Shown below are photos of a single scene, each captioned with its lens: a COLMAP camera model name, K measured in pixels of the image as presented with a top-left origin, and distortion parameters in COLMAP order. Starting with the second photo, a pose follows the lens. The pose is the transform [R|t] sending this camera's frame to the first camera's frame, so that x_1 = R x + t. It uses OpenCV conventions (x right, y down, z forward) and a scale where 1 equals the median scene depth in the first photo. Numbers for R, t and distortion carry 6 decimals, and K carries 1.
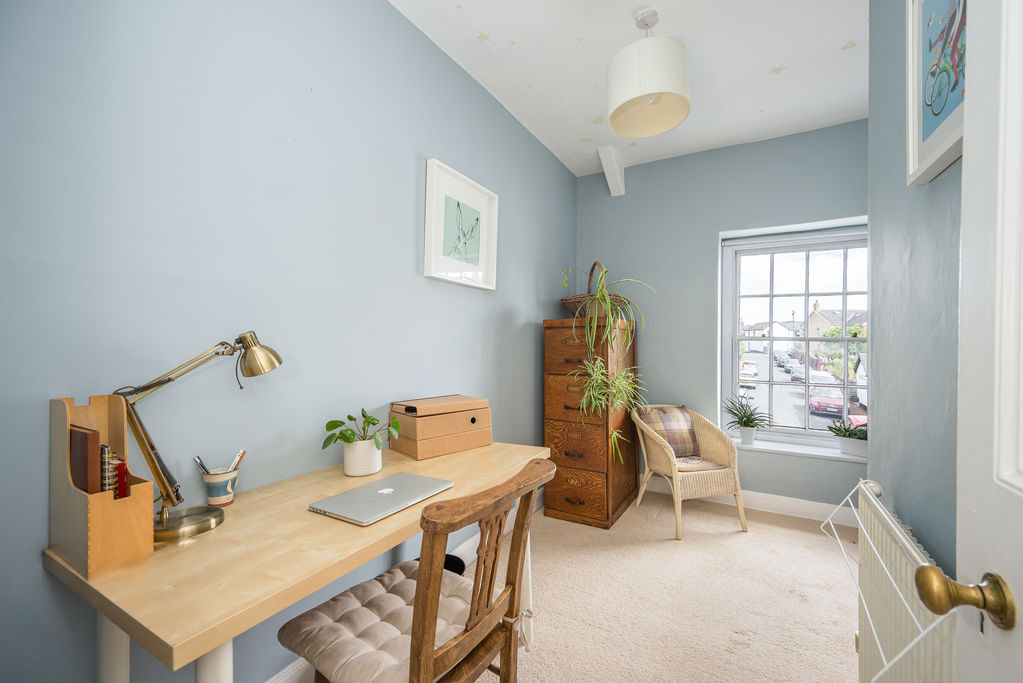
lens RADIAL K [[410.9, 0, 521.4], [0, 410.9, 341.5], [0, 0, 1]] dist [-0.009434, -0.000226]
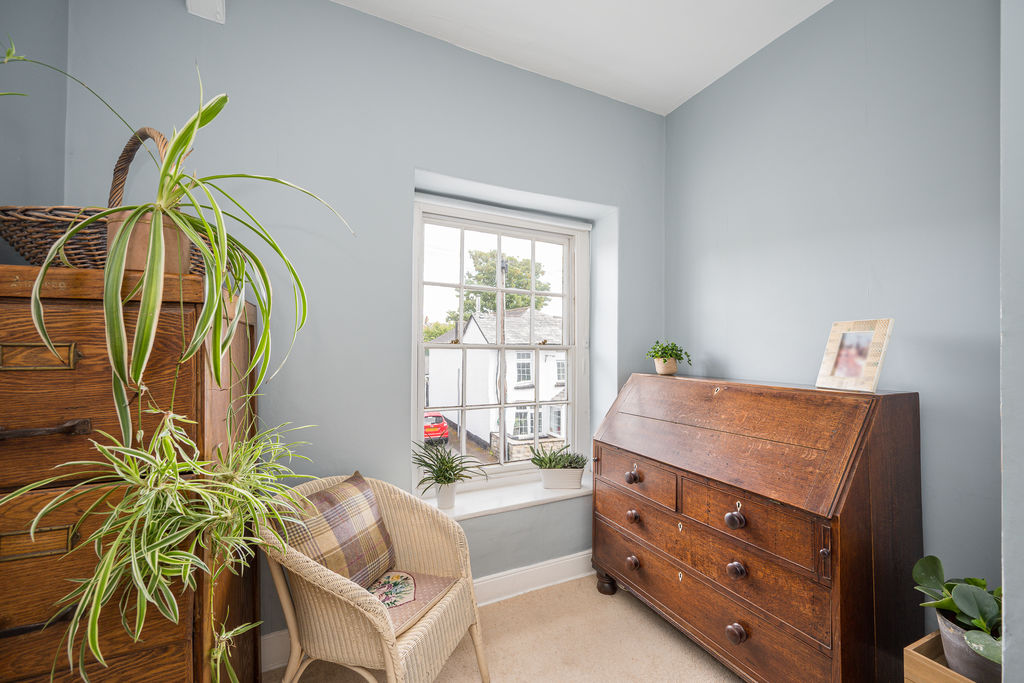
lens RADIAL K [[411.3, 0, 521.9], [0, 411.3, 341.5], [0, 0, 1]] dist [-0.009434, -0.000226]
pose [[0.561760, 0.012621, 0.827204, 0.089908], [-0.002683, 0.999906, -0.013434, -0.007164], [-0.827296, 0.005328, 0.561742, 0.620428]]
